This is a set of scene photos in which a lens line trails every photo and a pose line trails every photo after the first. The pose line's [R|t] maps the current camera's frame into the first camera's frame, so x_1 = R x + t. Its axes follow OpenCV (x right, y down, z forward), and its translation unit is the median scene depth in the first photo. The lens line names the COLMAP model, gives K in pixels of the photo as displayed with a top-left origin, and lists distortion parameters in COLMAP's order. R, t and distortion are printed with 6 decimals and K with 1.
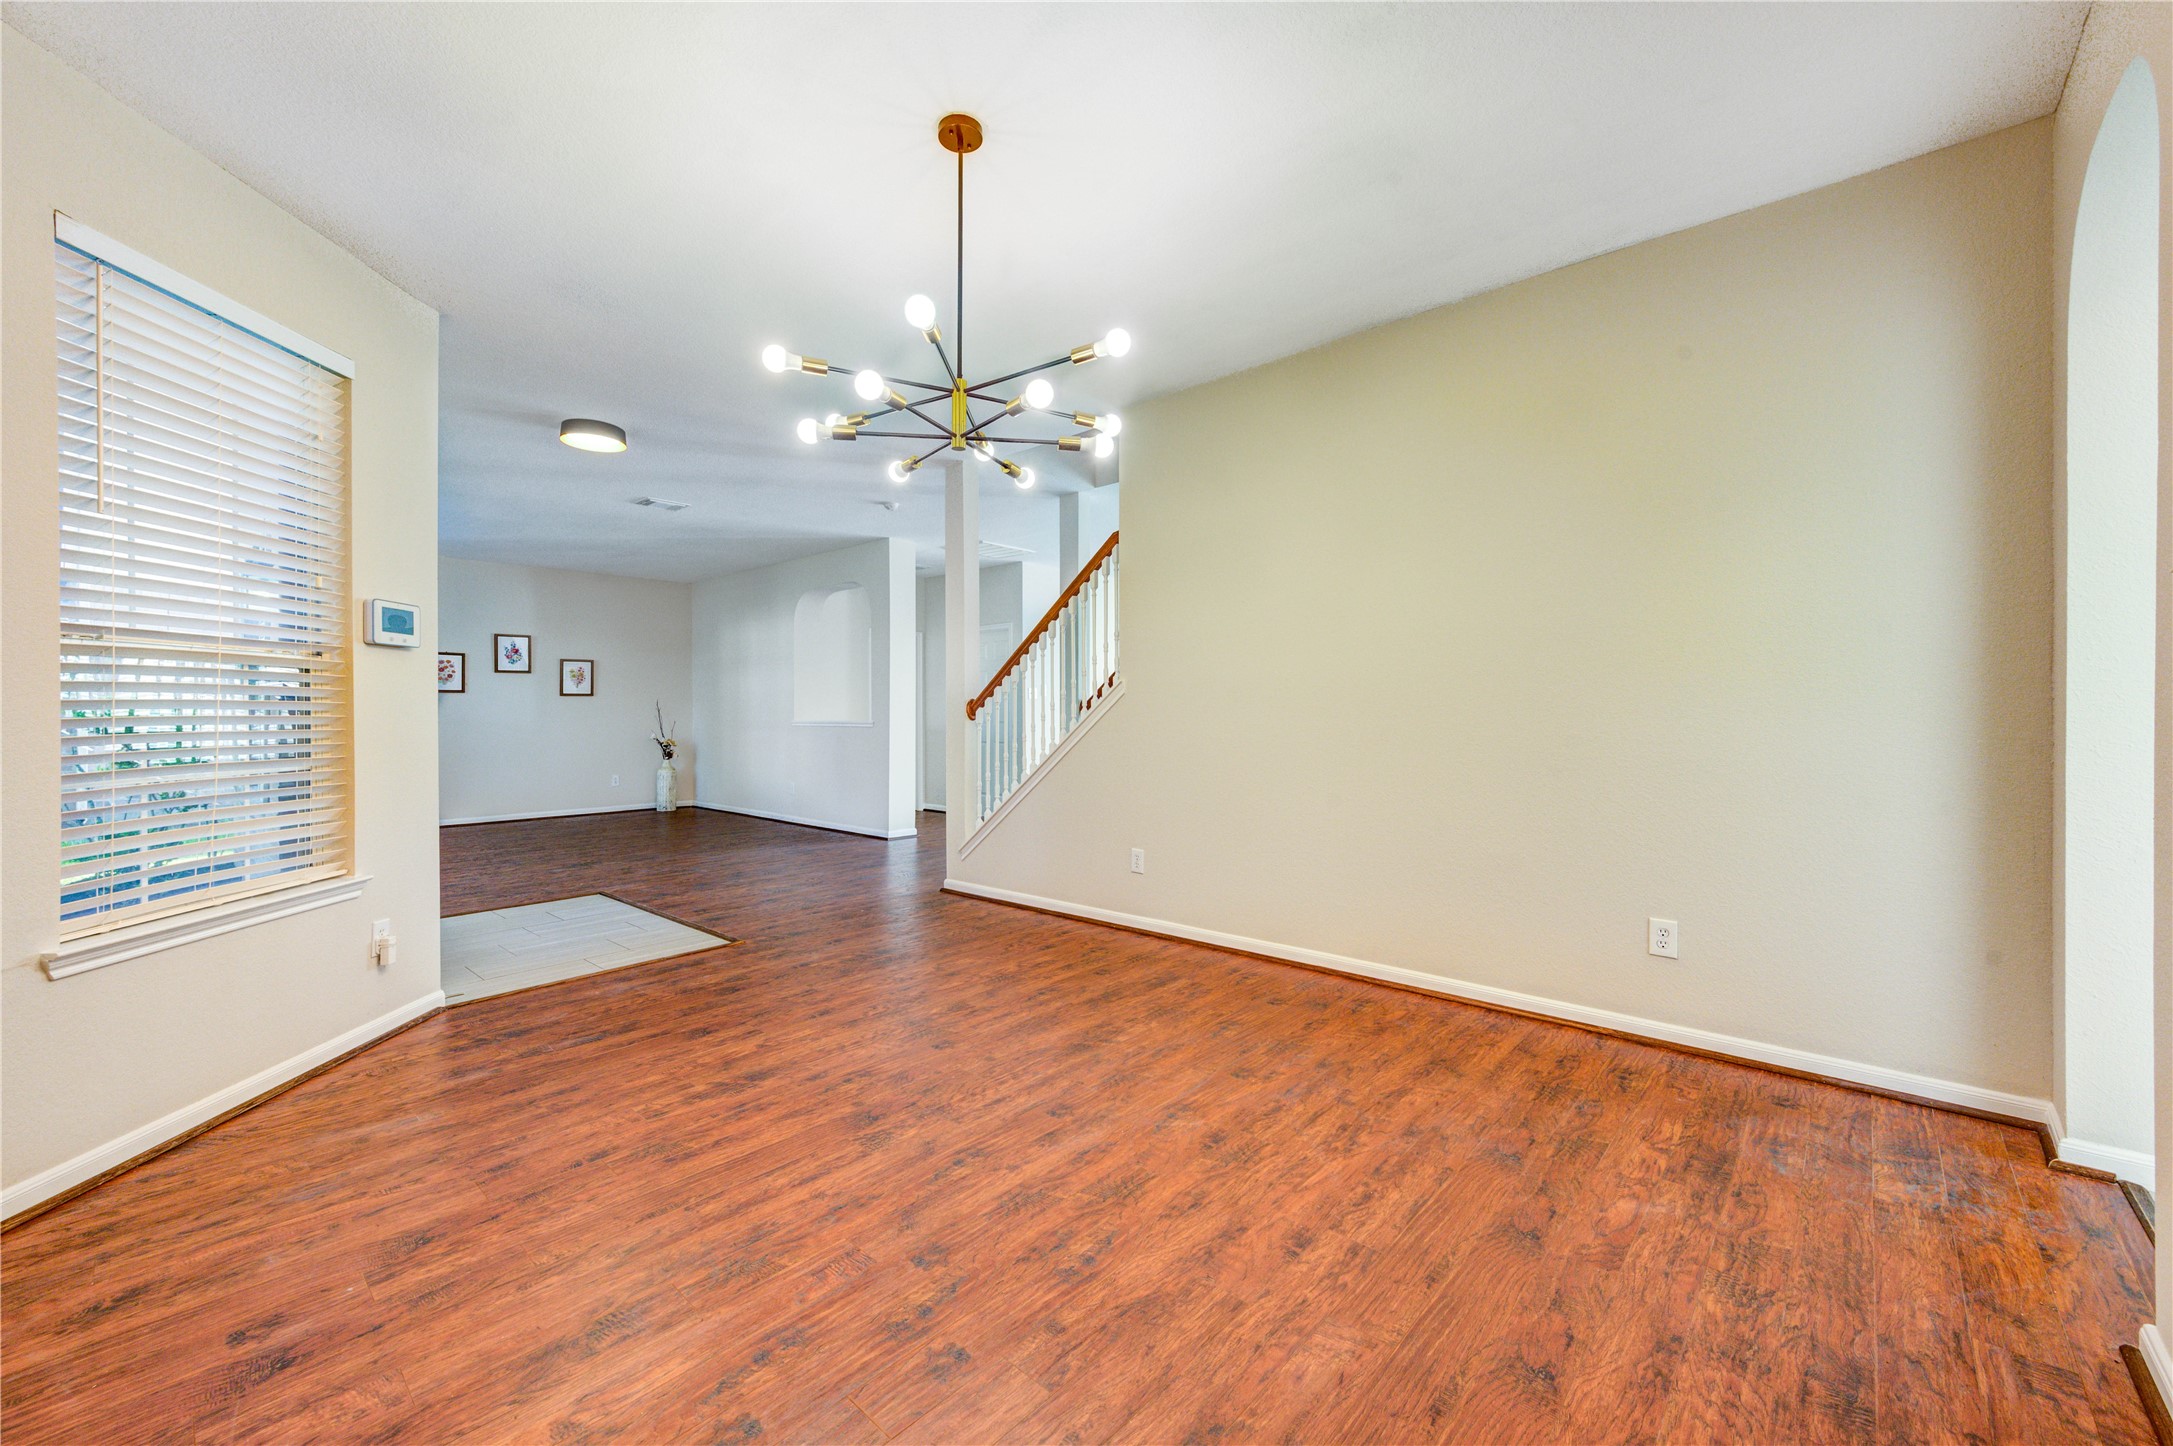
lens RADIAL K [[850.0, 0, 1068.1], [0, 850.0, 717.3], [0, 0, 1]] dist [0.003018, -0.000142]
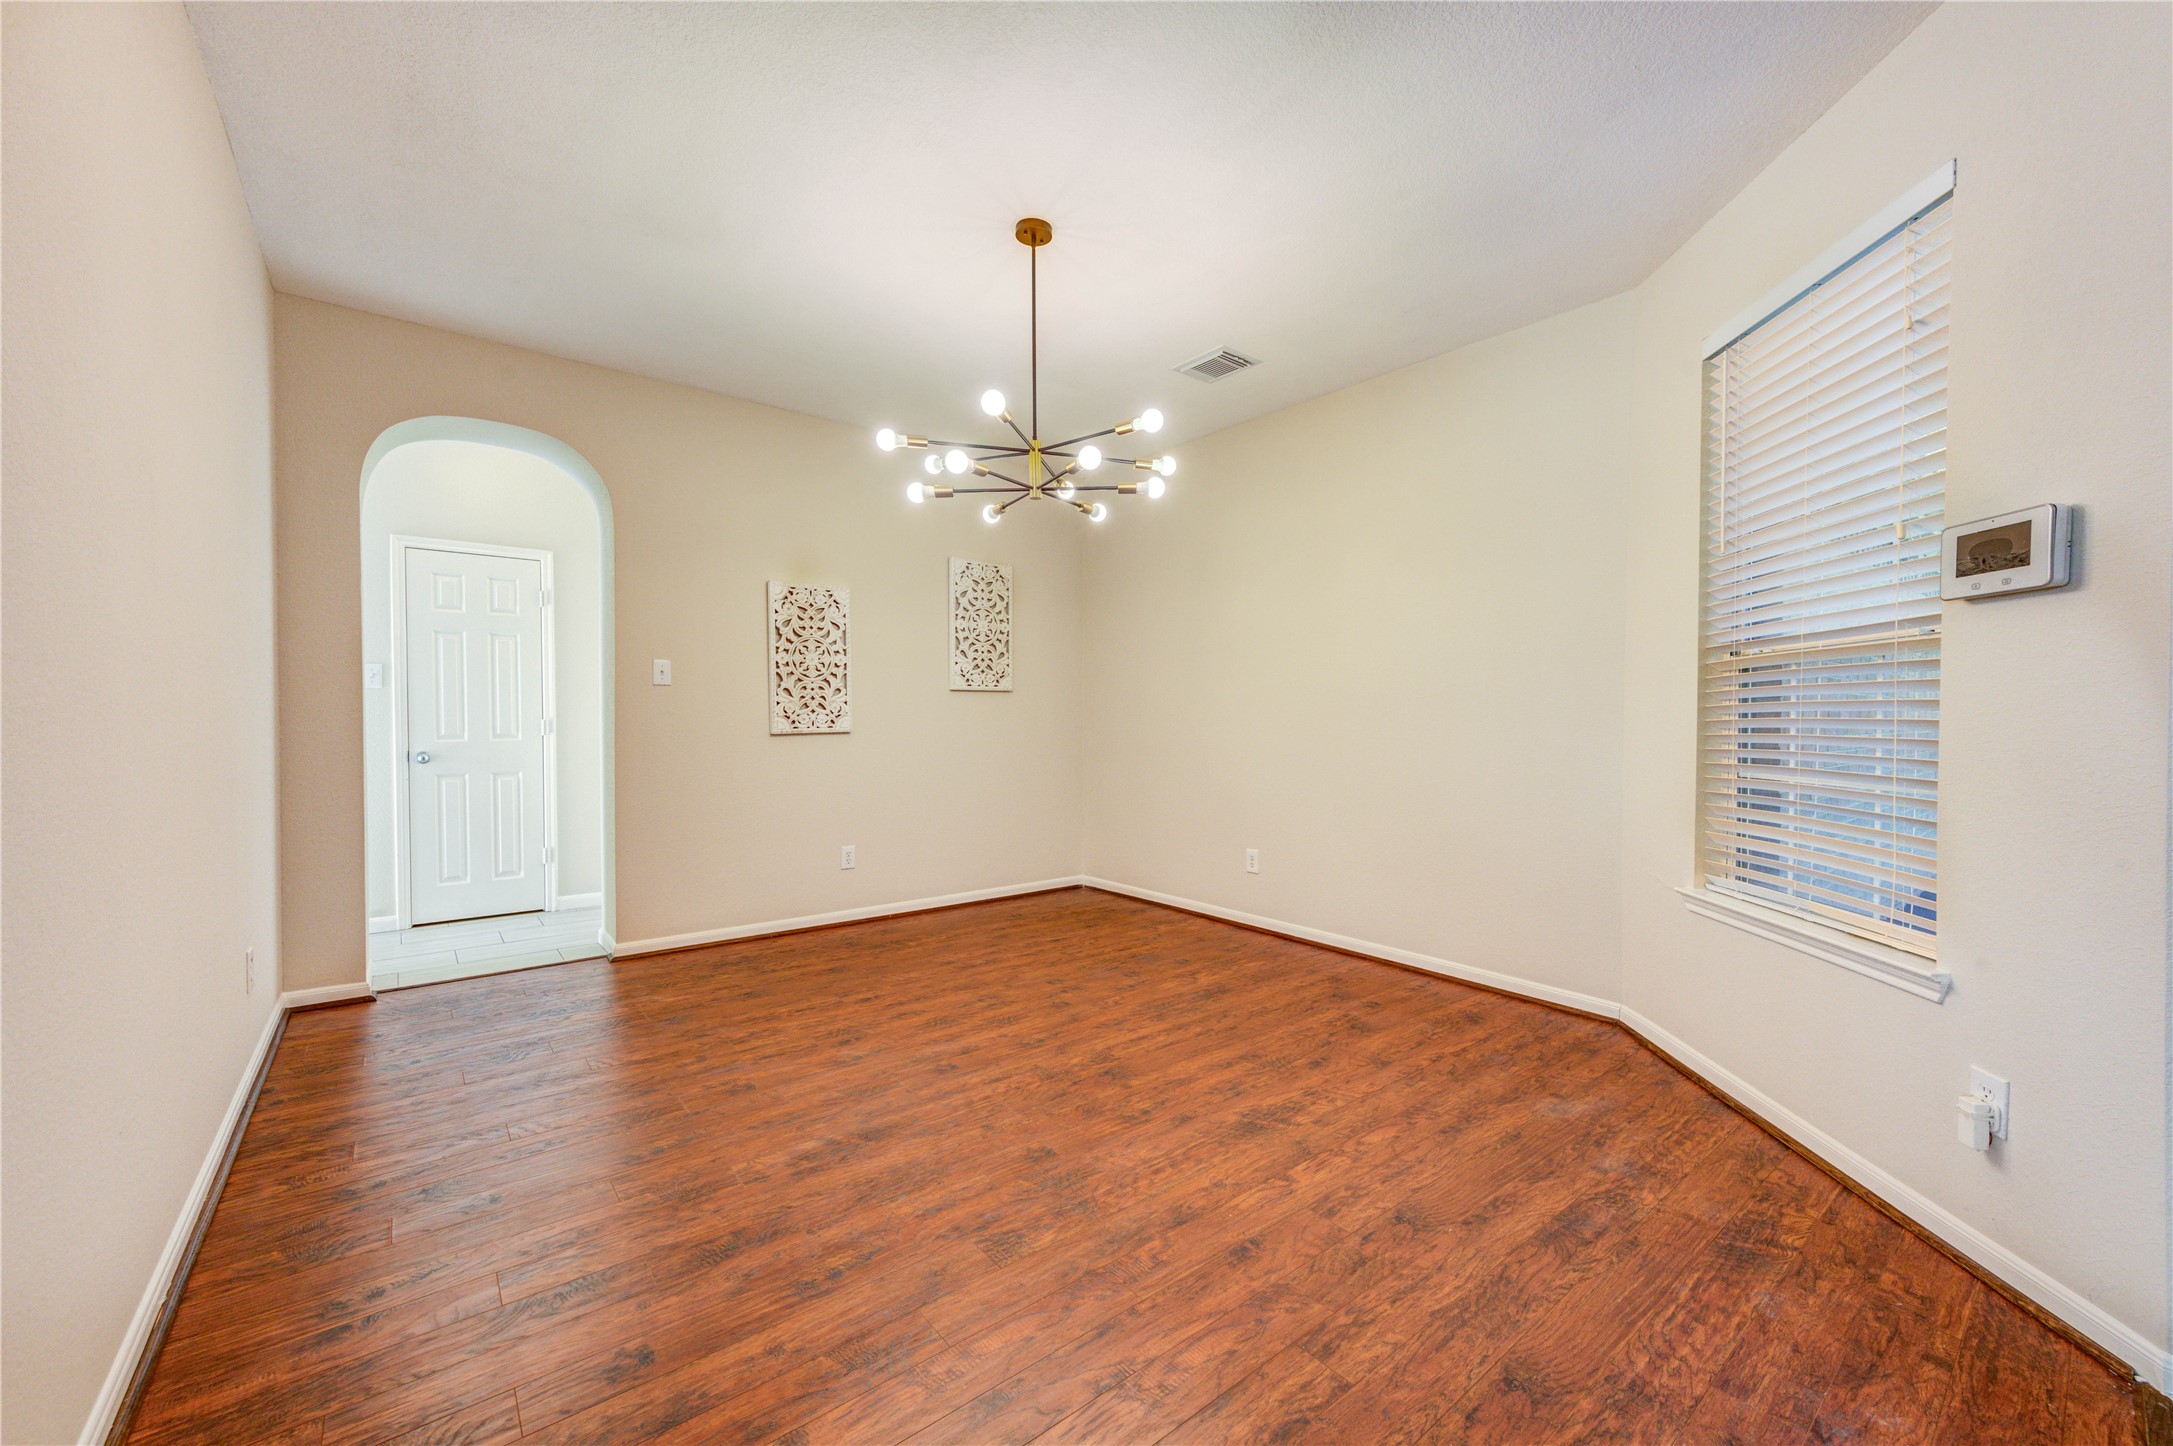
lens RADIAL K [[850.0, 0, 1093.0], [0, 850.0, 718.4], [0, 0, 1]] dist [0.003018, -0.000142]
pose [[-0.991114, 0.002563, 0.132988, -0.356916], [0.003458, 0.999973, 0.006501, -0.010373], [-0.132967, 0.006903, -0.991096, 2.105155]]
